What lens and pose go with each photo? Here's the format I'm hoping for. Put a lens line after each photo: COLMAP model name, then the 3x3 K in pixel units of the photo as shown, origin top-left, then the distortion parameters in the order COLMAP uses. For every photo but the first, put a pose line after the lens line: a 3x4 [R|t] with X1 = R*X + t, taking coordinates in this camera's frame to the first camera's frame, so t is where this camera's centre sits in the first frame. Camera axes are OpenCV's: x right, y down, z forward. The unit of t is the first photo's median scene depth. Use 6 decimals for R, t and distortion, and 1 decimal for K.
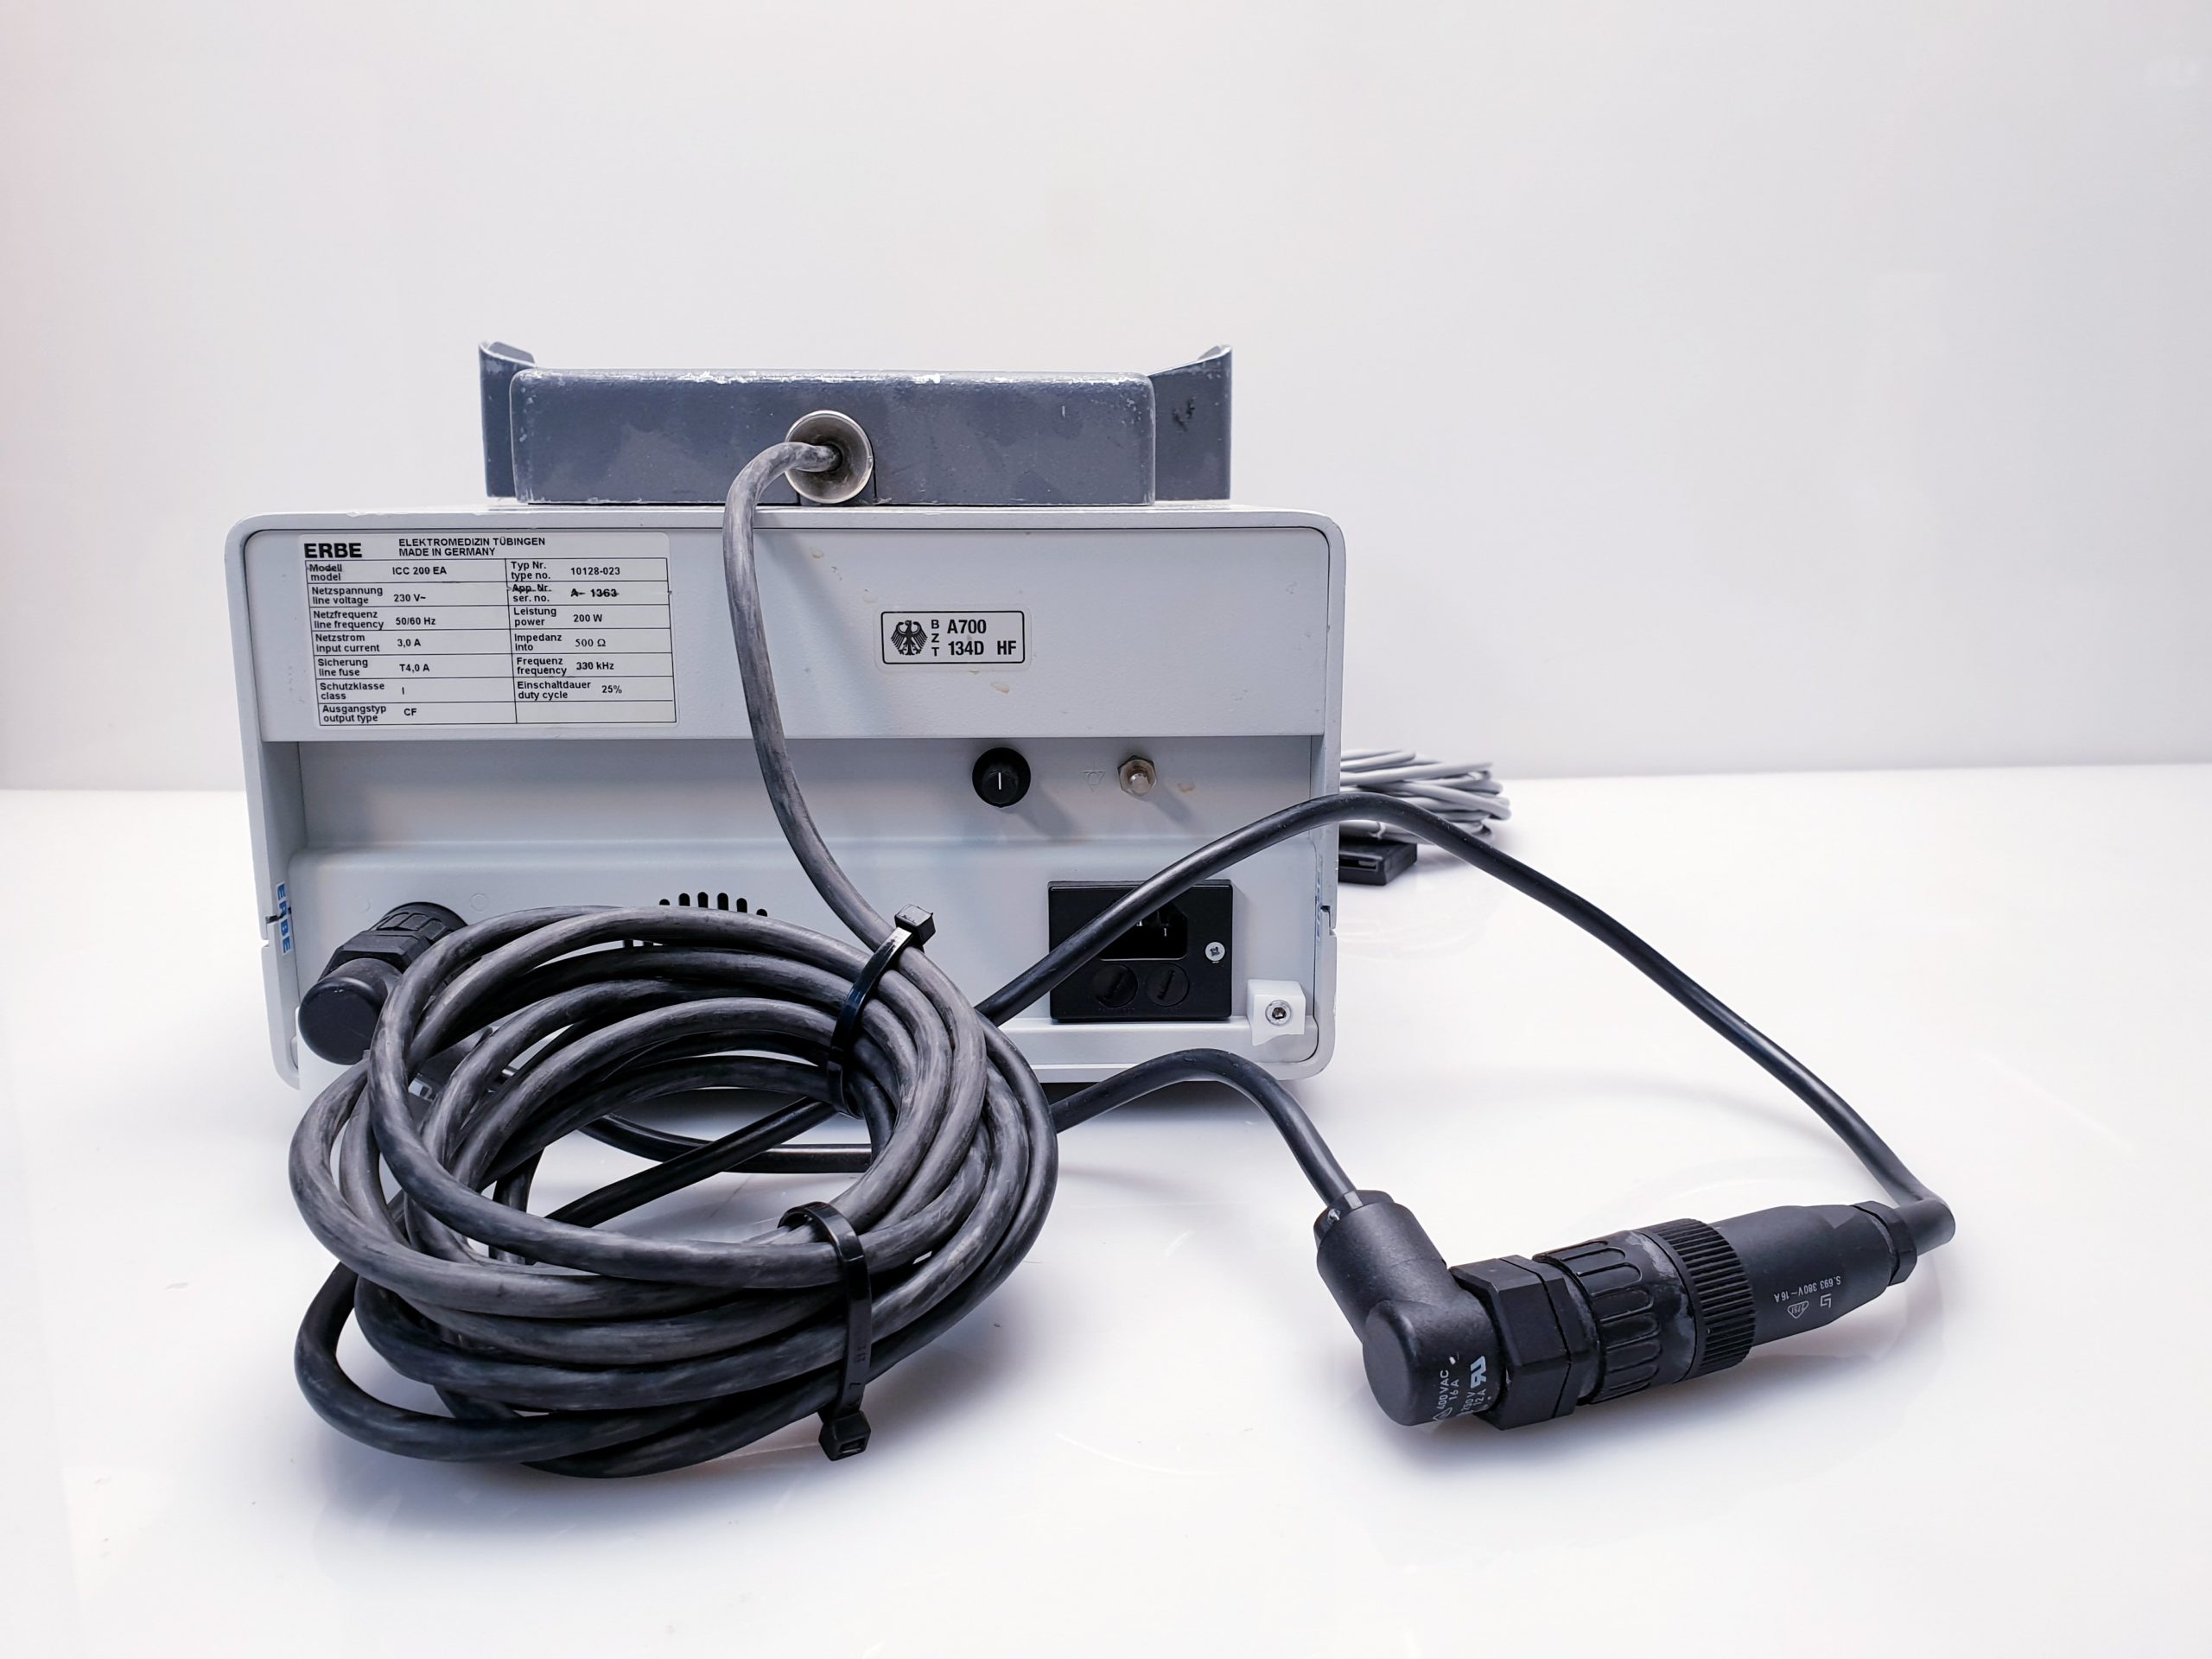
lens RADIAL K [[1648.1, 0, 1158.5], [0, 1648.1, 873.9], [0, 0, 1]] dist [0.018577, -0.119519]
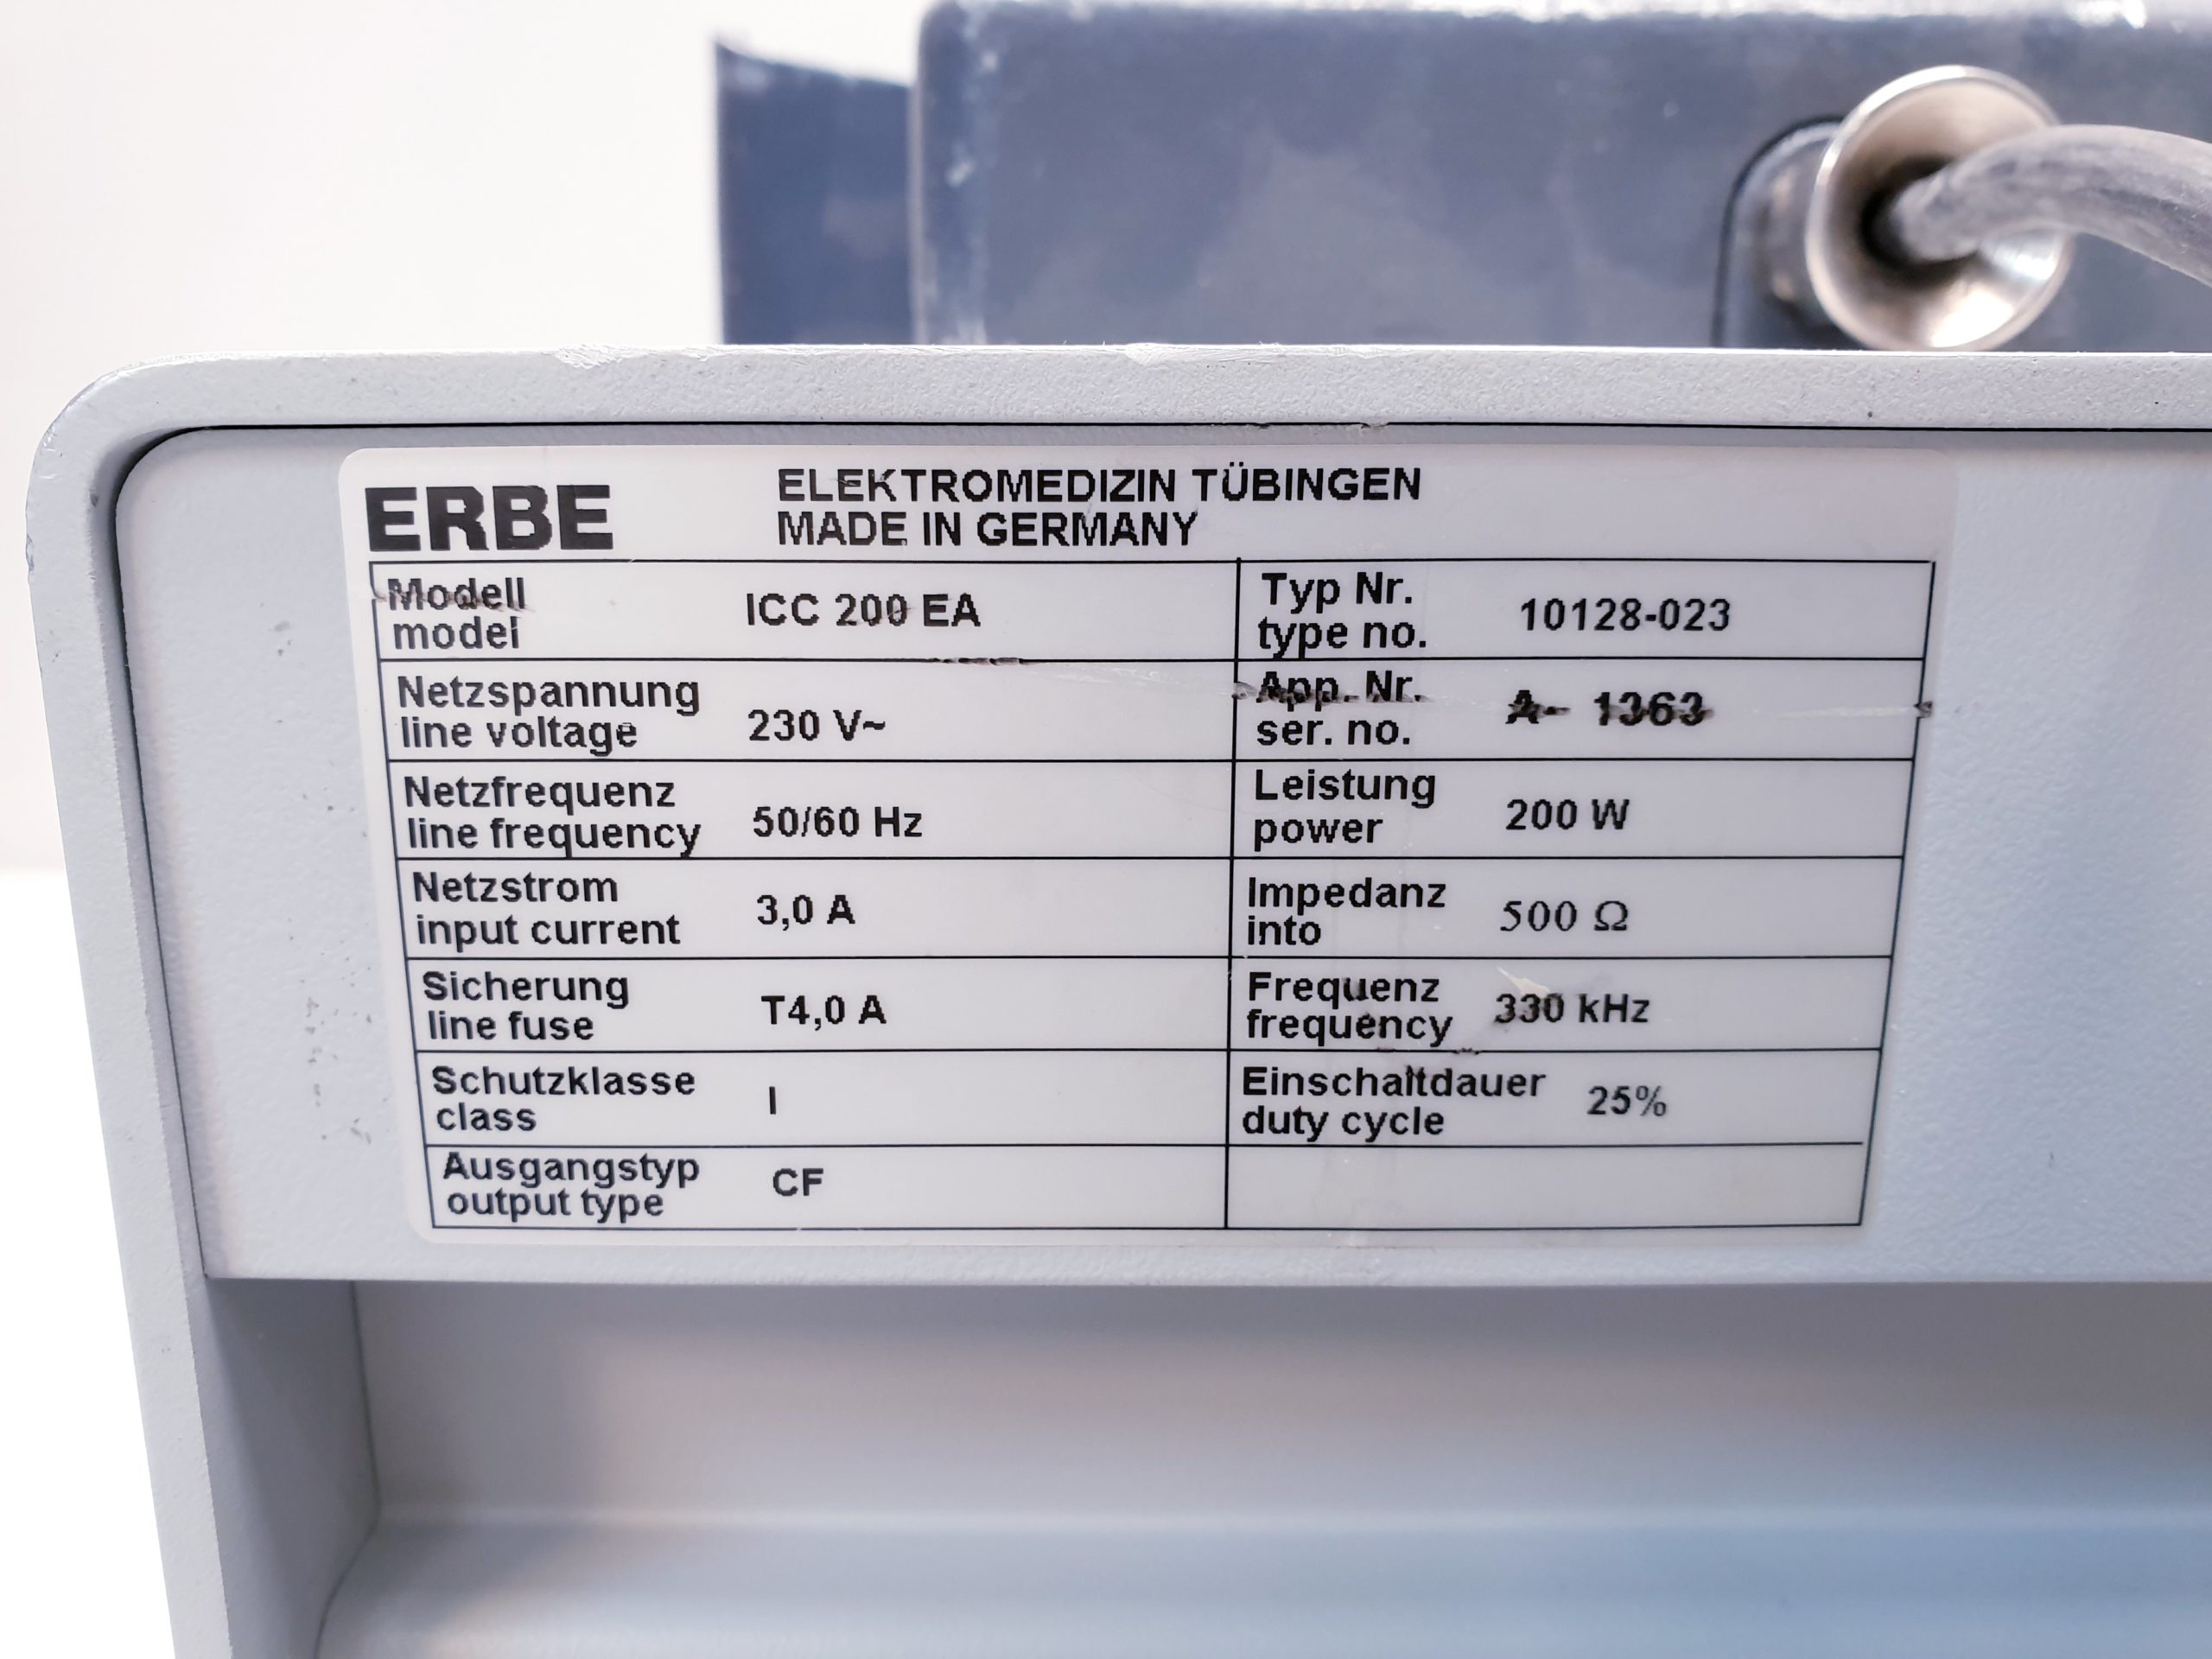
lens RADIAL K [[1648.1, 0, 1102.7], [0, 1648.1, 807.7], [0, 0, 1]] dist [0.018577, -0.119519]
pose [[0.998262, 0.012410, -0.057619, -0.399549], [-0.011163, 0.999697, 0.021918, -0.161065], [0.057873, -0.021237, 0.998098, 0.766561]]
